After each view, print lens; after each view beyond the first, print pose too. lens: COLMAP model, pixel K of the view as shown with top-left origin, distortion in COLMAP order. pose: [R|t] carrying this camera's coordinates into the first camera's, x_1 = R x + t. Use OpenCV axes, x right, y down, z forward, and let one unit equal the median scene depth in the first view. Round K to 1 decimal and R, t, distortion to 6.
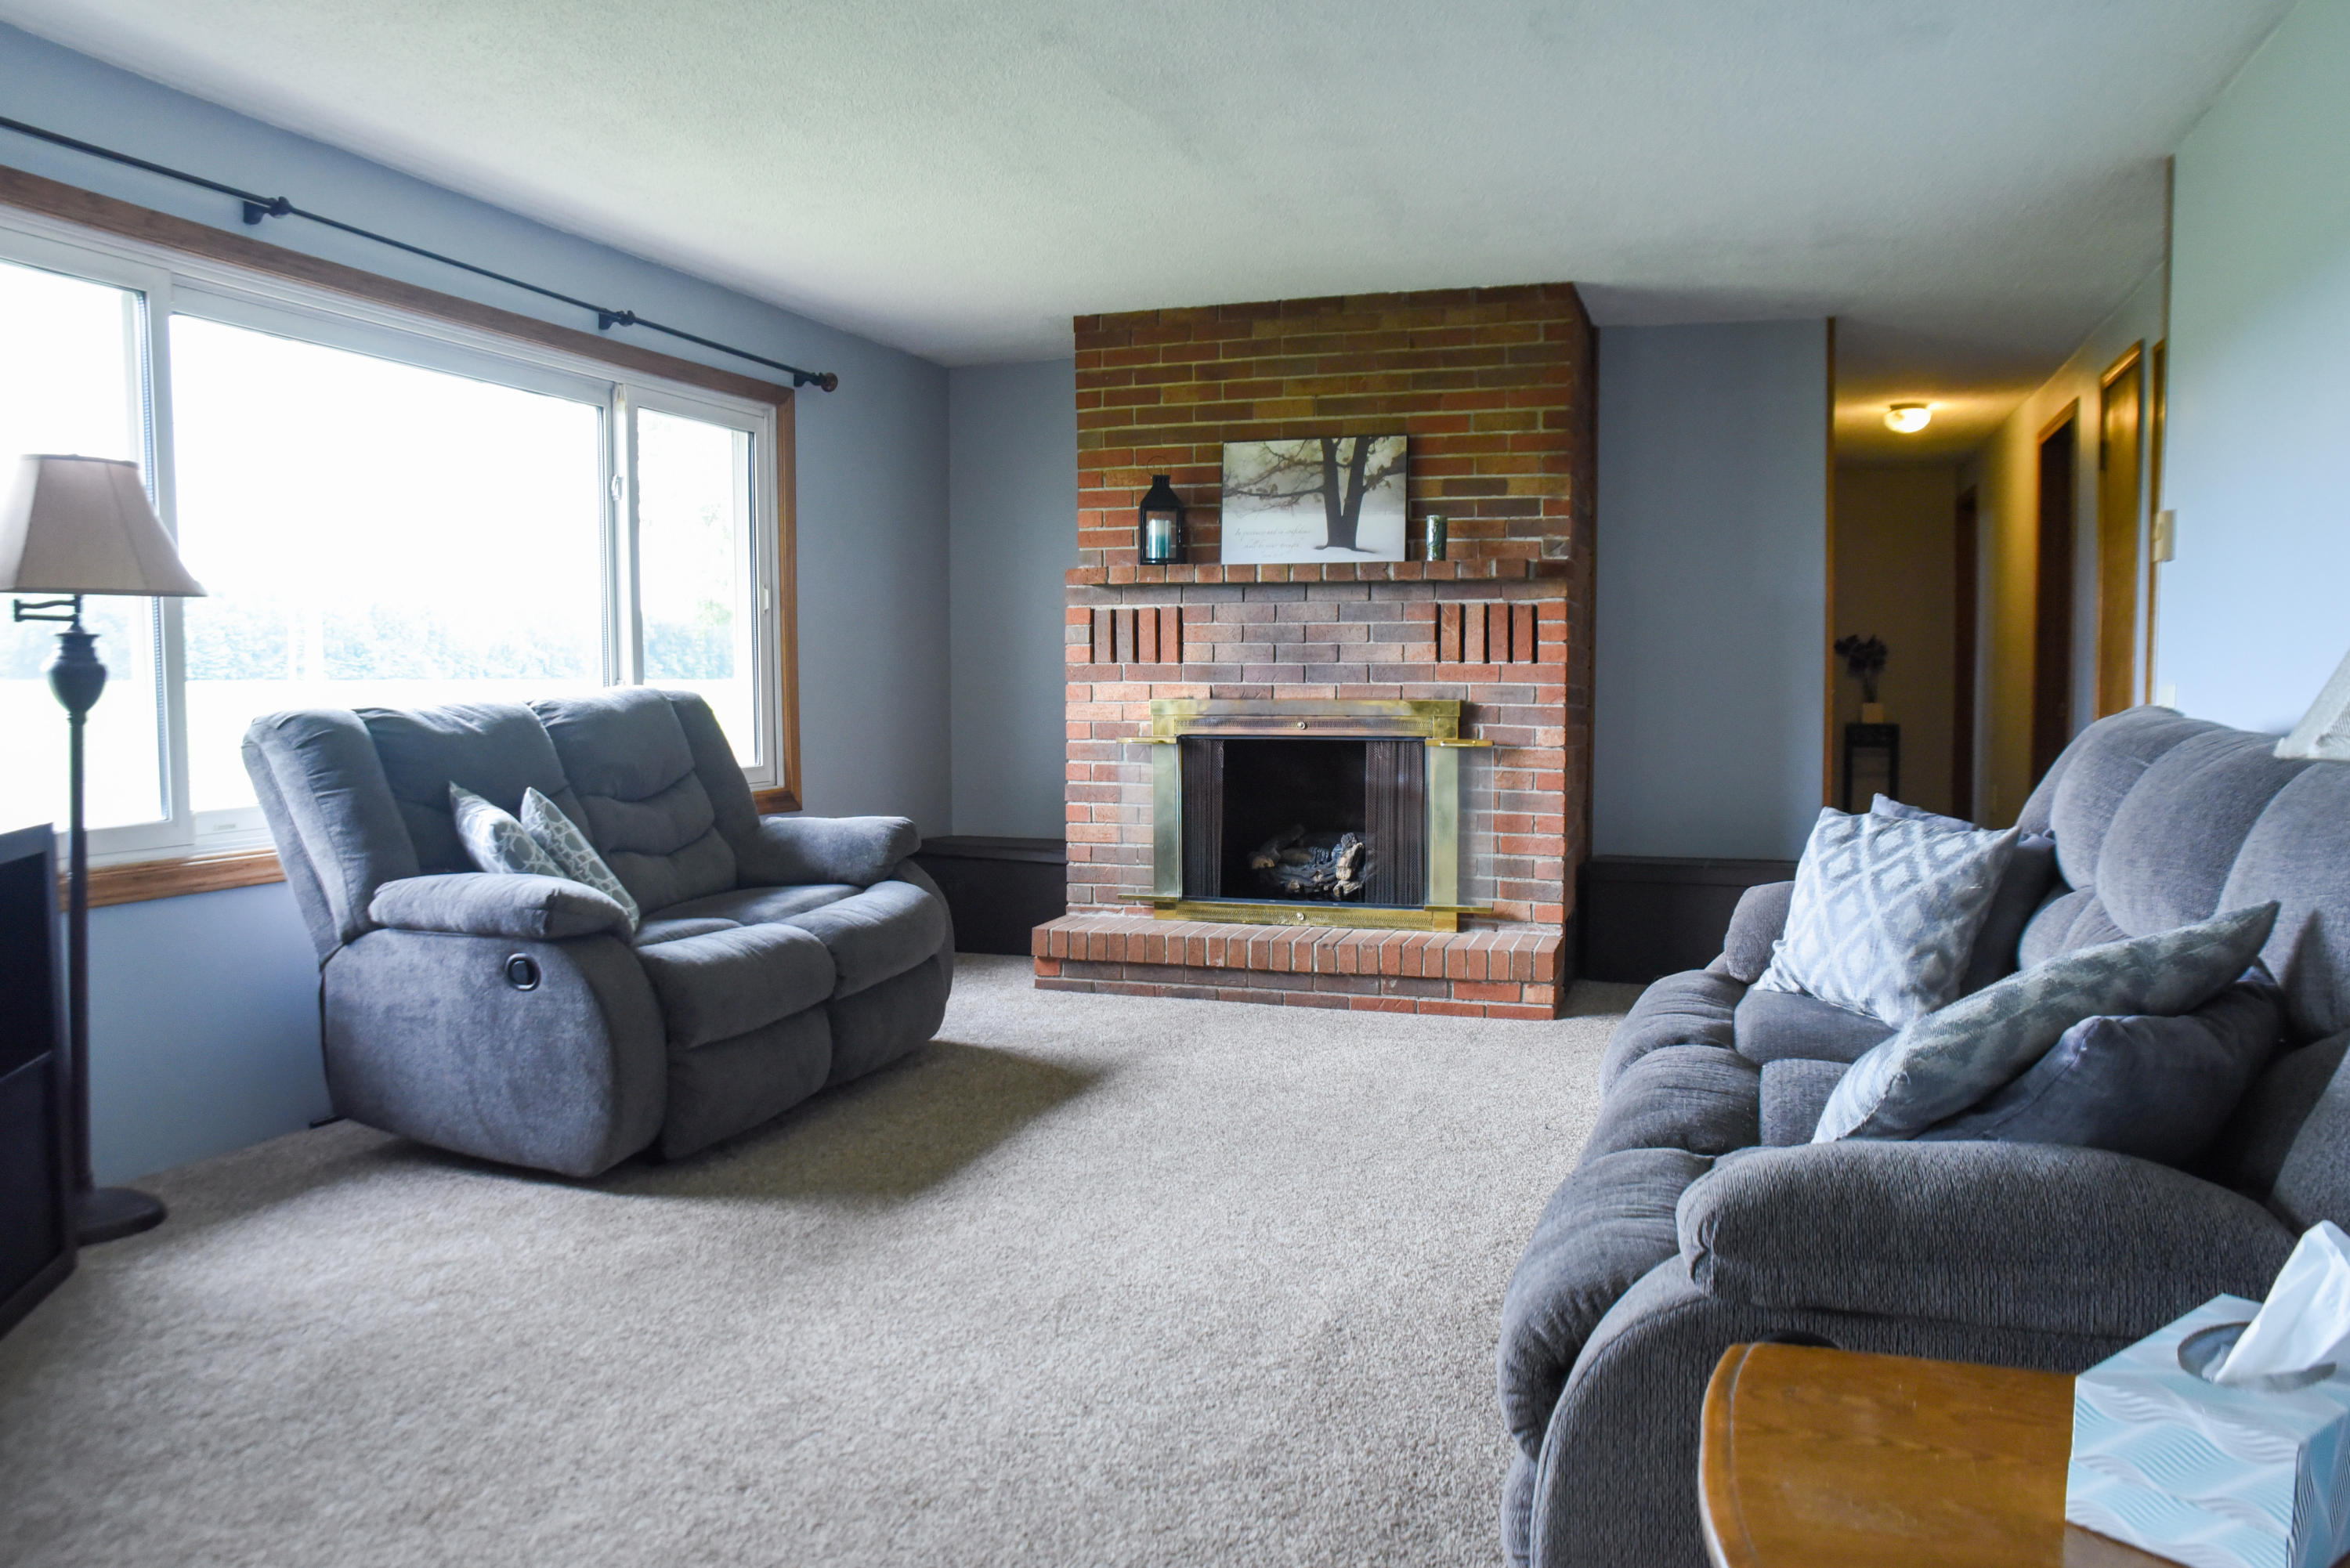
lens RADIAL K [[1658.5, 0, 1185.3], [0, 1658.5, 793.6], [0, 0, 1]] dist [-0.132808, 0.096845]
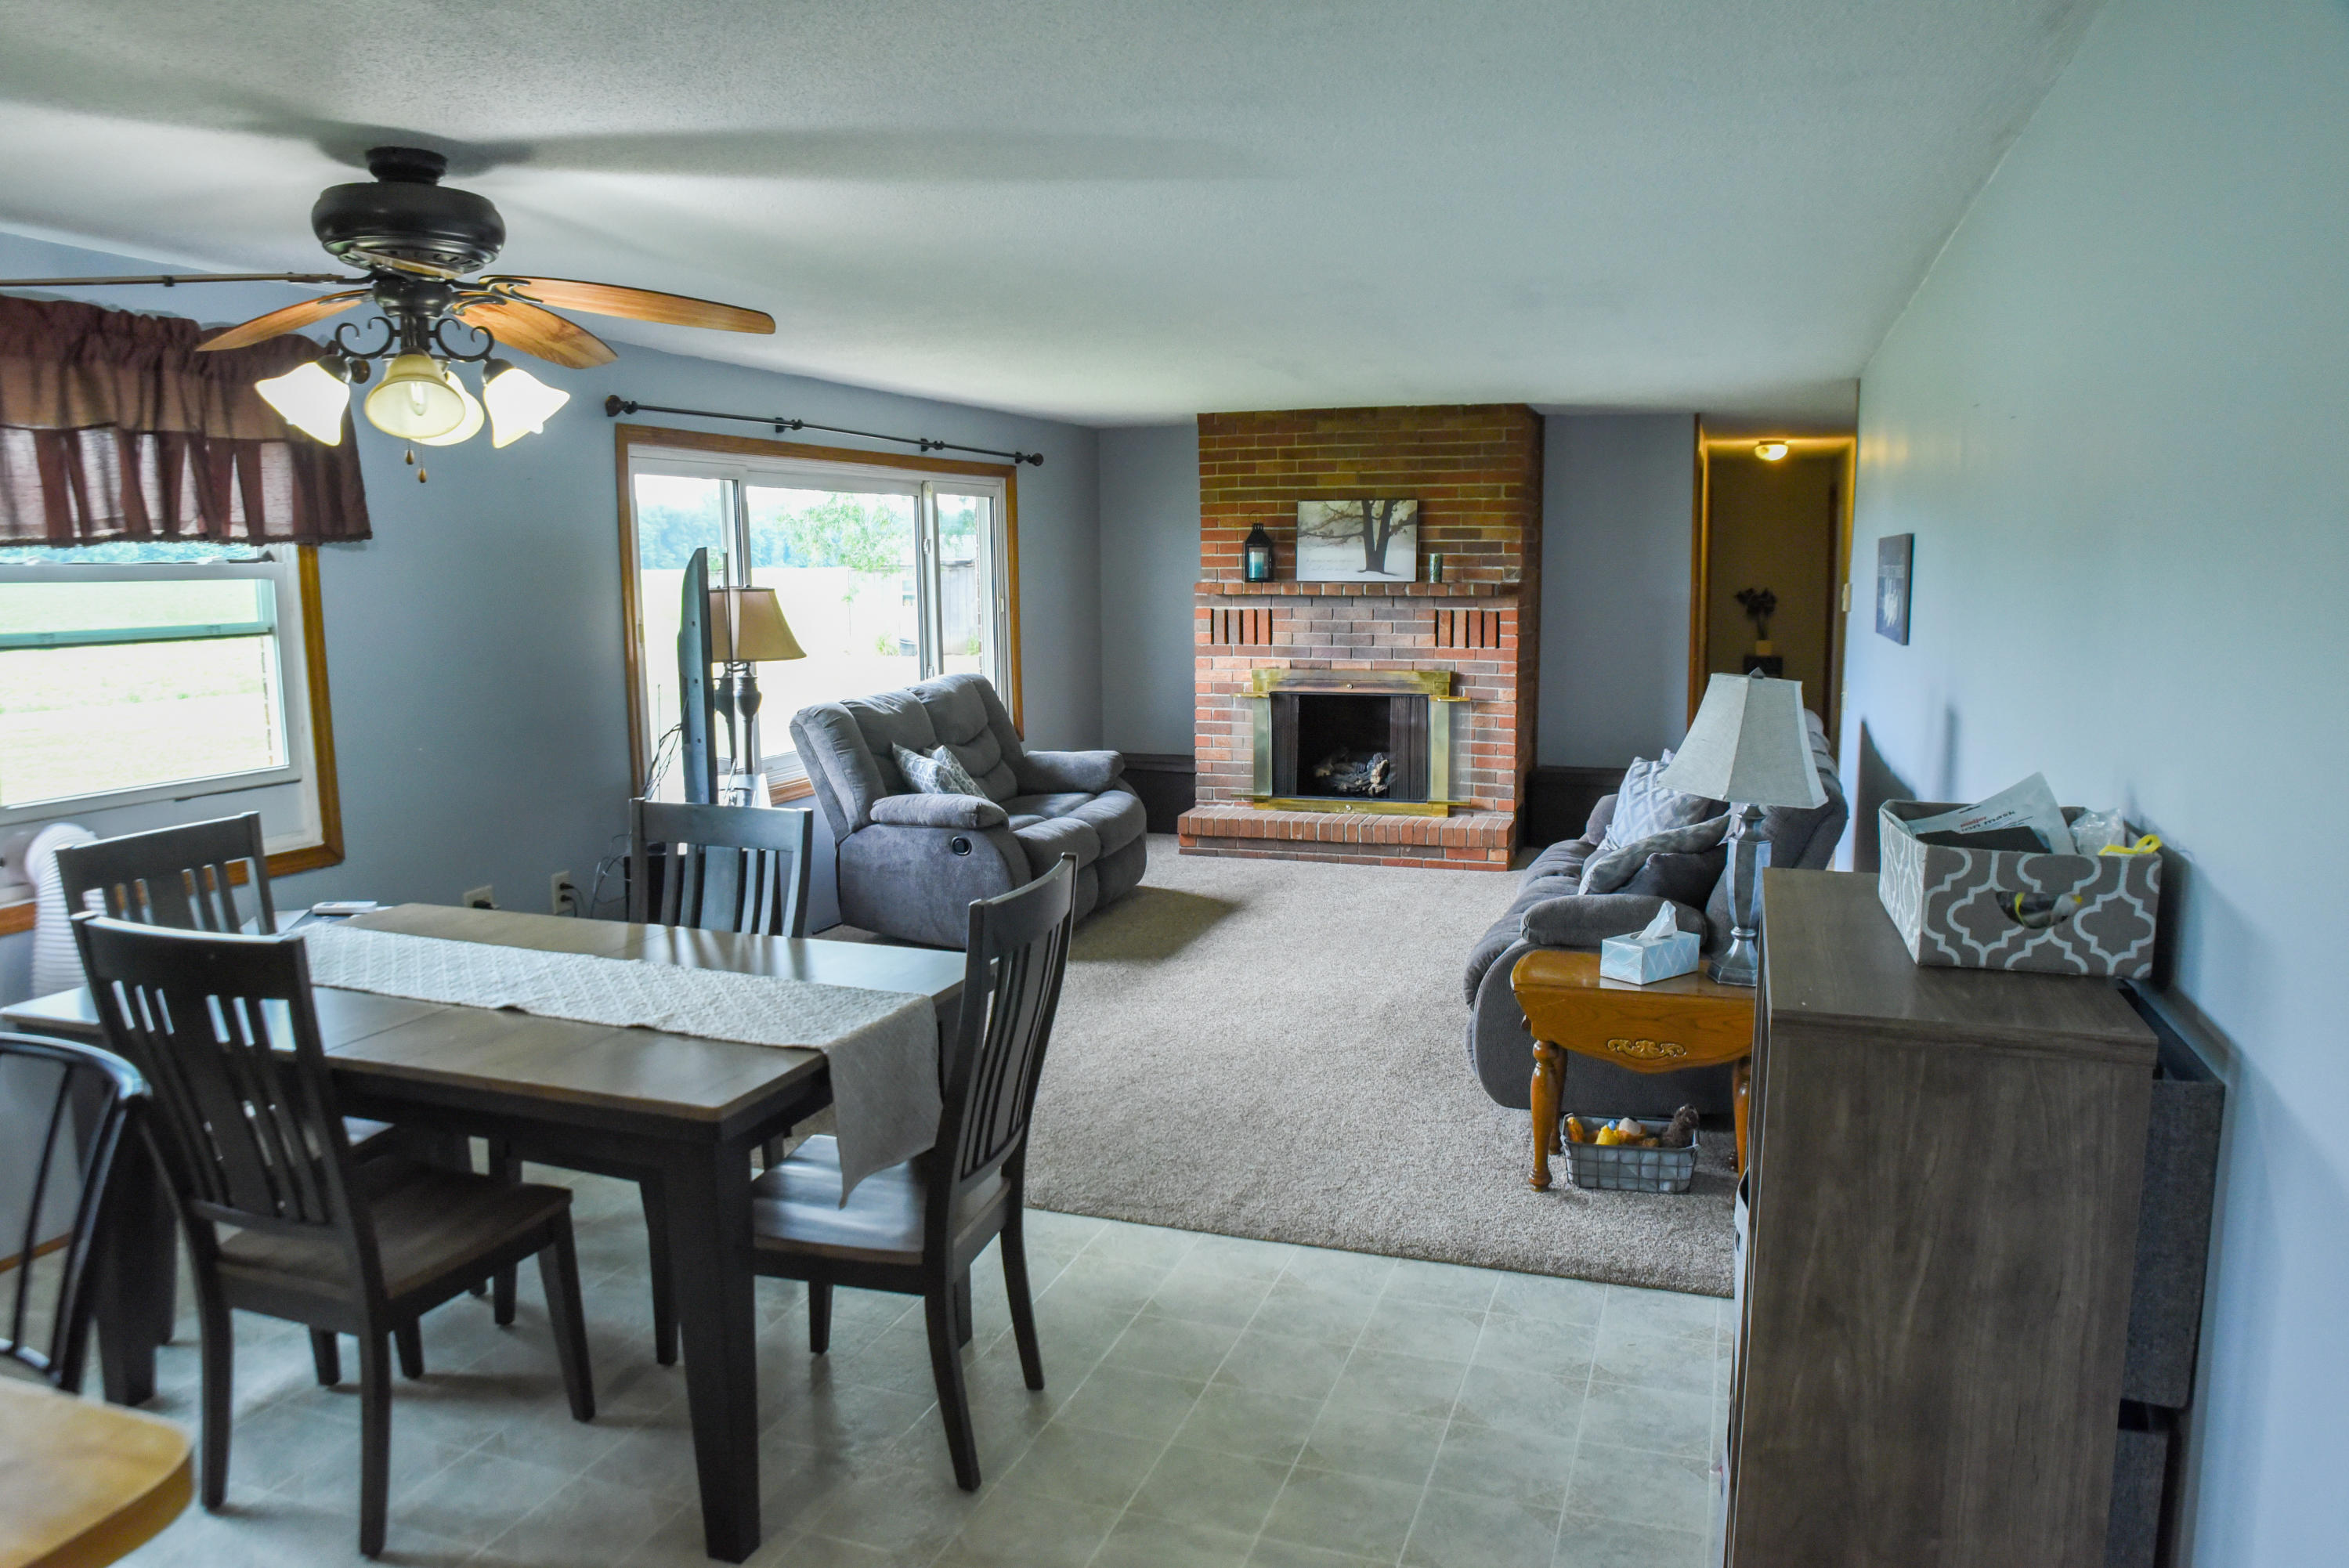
lens RADIAL K [[1630.1, 0, 1159.3], [0, 1630.1, 802.2], [0, 0, 1]] dist [-0.139003, 0.100513]
pose [[0.999884, -0.006715, -0.013646, -0.091363], [0.007782, 0.996784, 0.079757, -0.056818], [0.013066, -0.079854, 0.996721, -0.556468]]
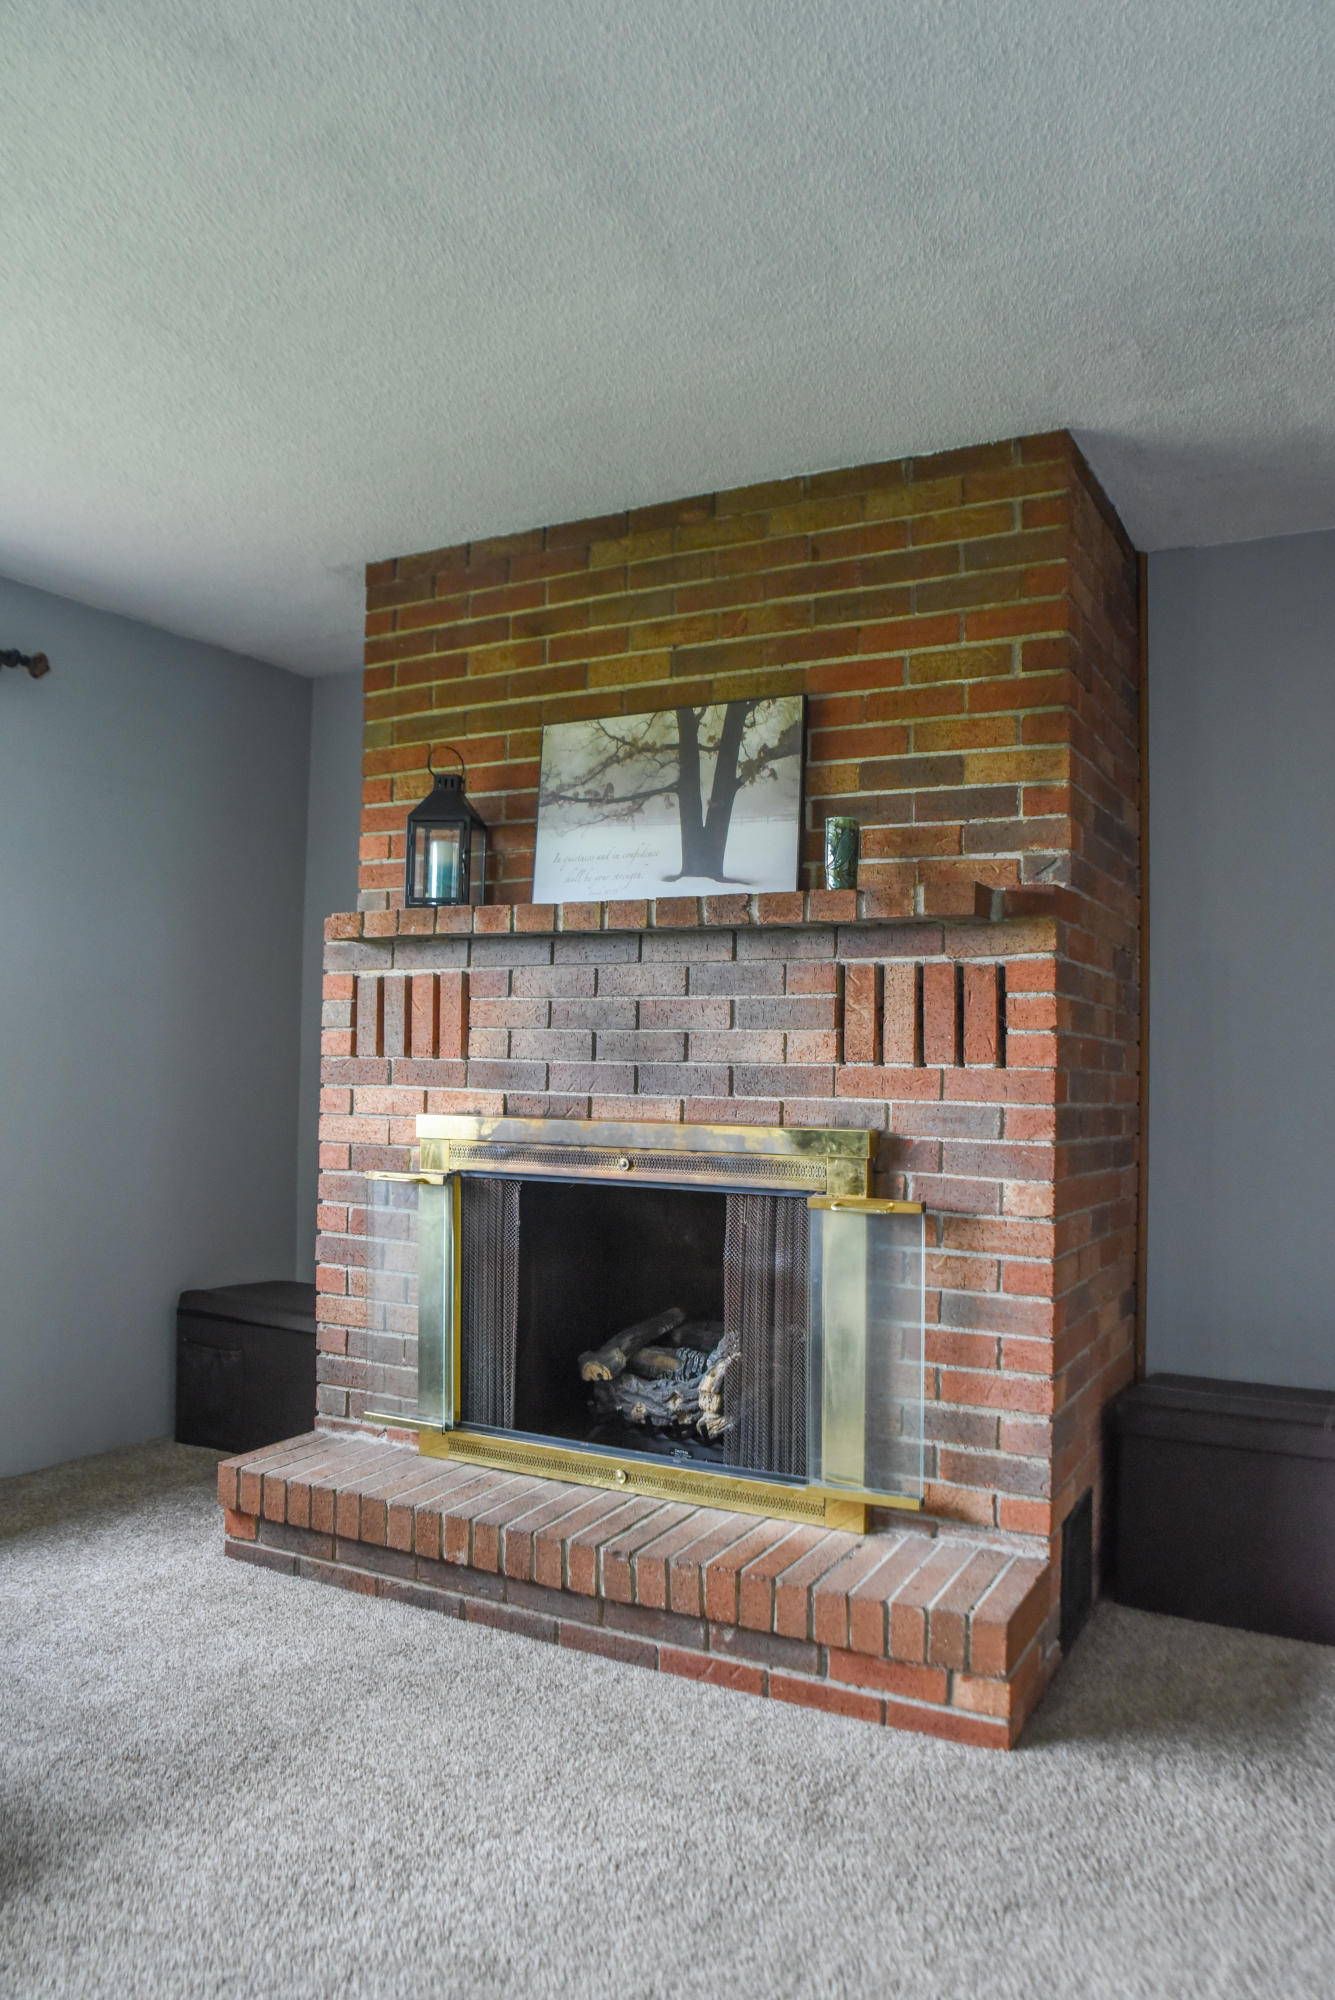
lens RADIAL K [[1411.6, 0, 666.9], [0, 1411.6, 997.9], [0, 0, 1]] dist [-0.132808, 0.096845]
pose [[0.985946, 0.006449, -0.166938, 0.174022], [-0.025538, 0.993328, -0.112457, -0.044545], [0.165099, 0.115140, 0.979533, 0.492386]]
